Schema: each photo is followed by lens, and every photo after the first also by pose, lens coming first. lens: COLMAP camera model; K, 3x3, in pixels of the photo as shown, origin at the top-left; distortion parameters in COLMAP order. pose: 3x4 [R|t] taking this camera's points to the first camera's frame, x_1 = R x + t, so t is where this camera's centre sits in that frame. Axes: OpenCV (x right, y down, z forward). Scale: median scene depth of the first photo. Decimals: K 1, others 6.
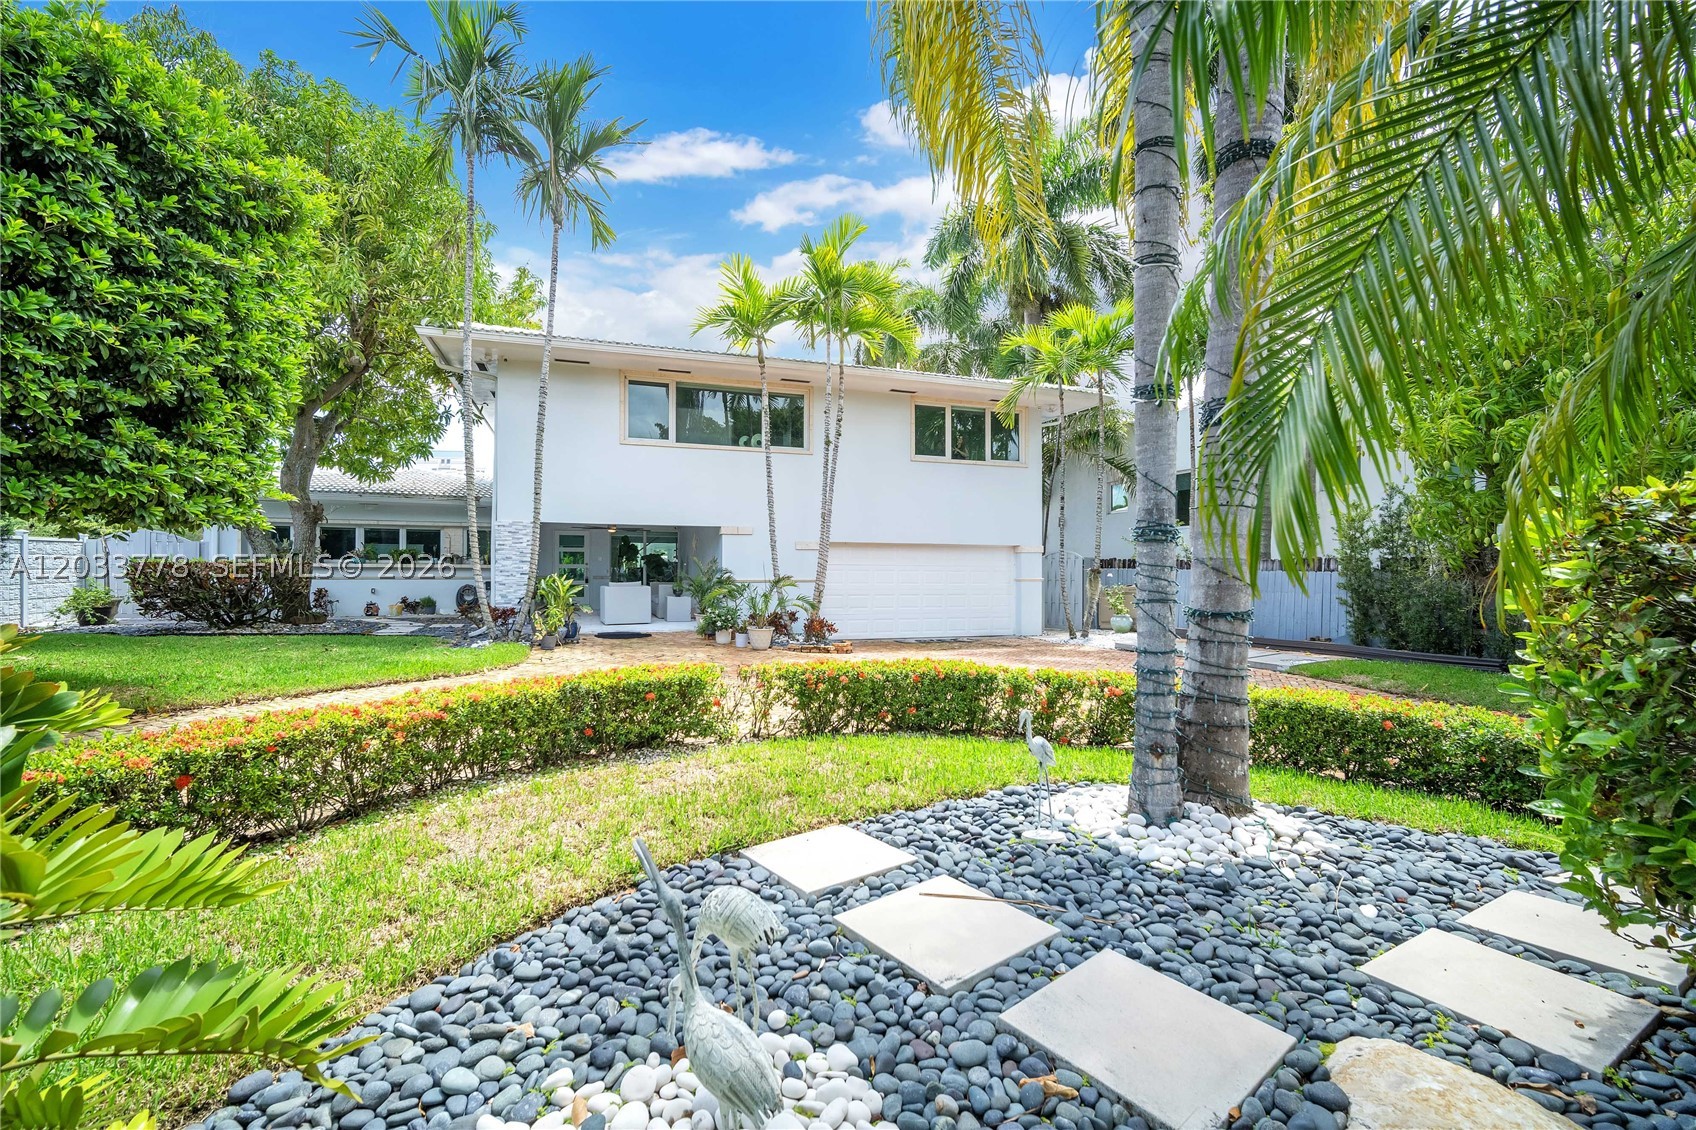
lens RADIAL K [[739.2, 0, 847.2], [0, 739.2, 558.6], [0, 0, 1]] dist [-0.006905, 0.000609]
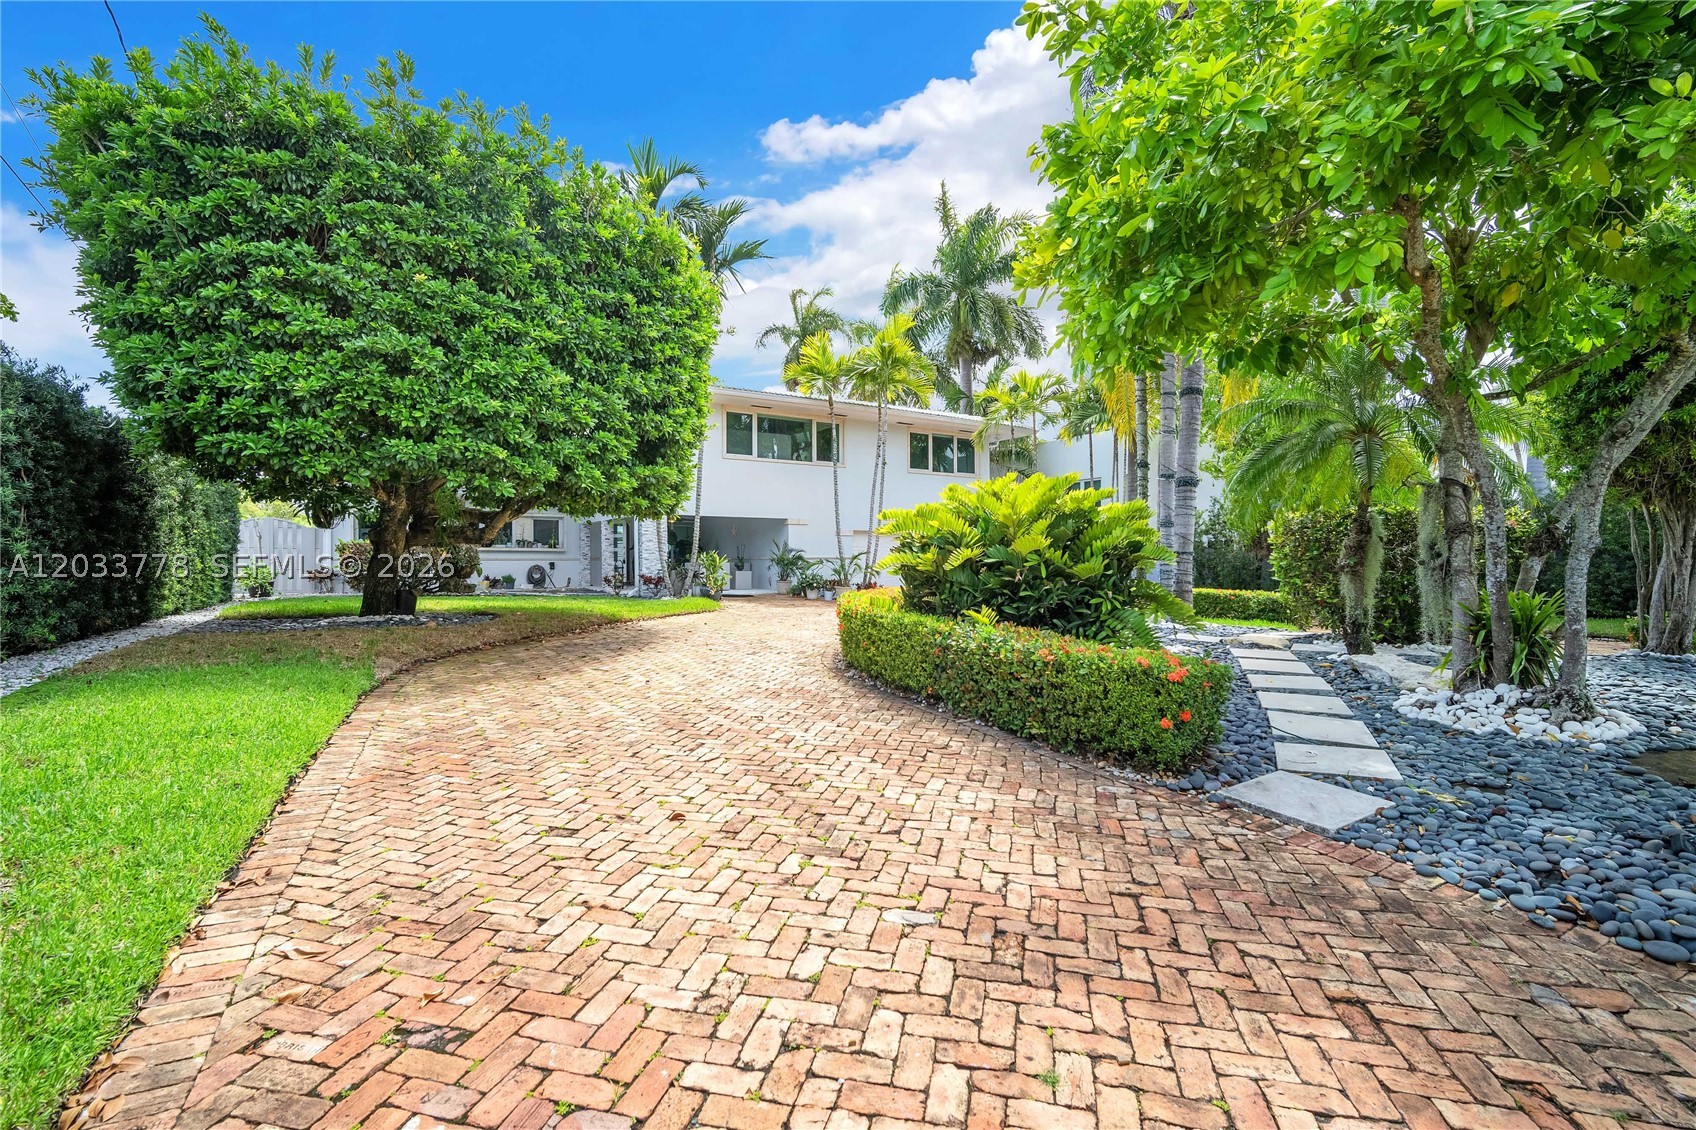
lens RADIAL K [[755.9, 0, 851.2], [0, 755.9, 571.0], [0, 0, 1]] dist [-0.003222, 0.000420]
pose [[0.975181, -0.007565, 0.221279, -0.399054], [0.001601, 0.999631, 0.027119, 0.017935], [-0.221402, -0.026091, 0.974833, -0.445949]]
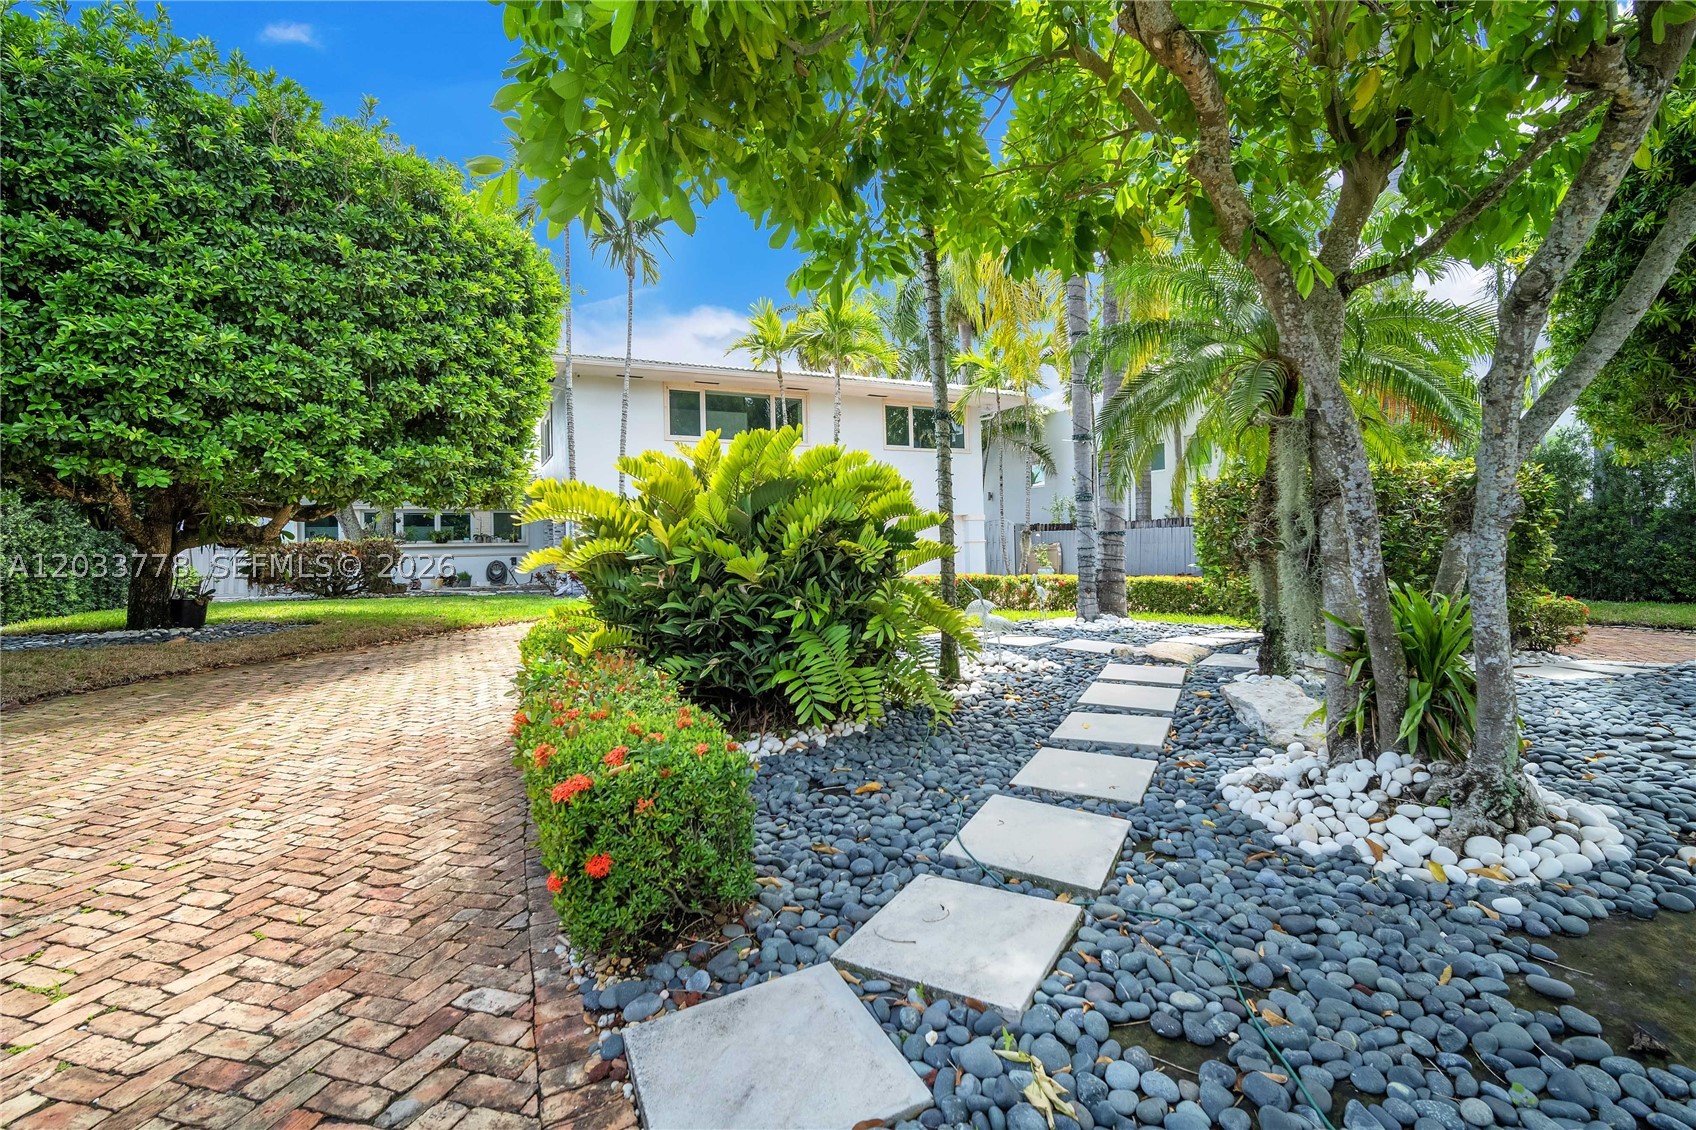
lens RADIAL K [[763.2, 0, 860.3], [0, 763.2, 536.2], [0, 0, 1]] dist [-0.002983, -0.000184]
pose [[0.990021, -0.026766, 0.138356, -0.166069], [0.027015, 0.999635, 0.000078, 0.017939], [-0.138308, 0.003660, 0.990383, -0.344611]]
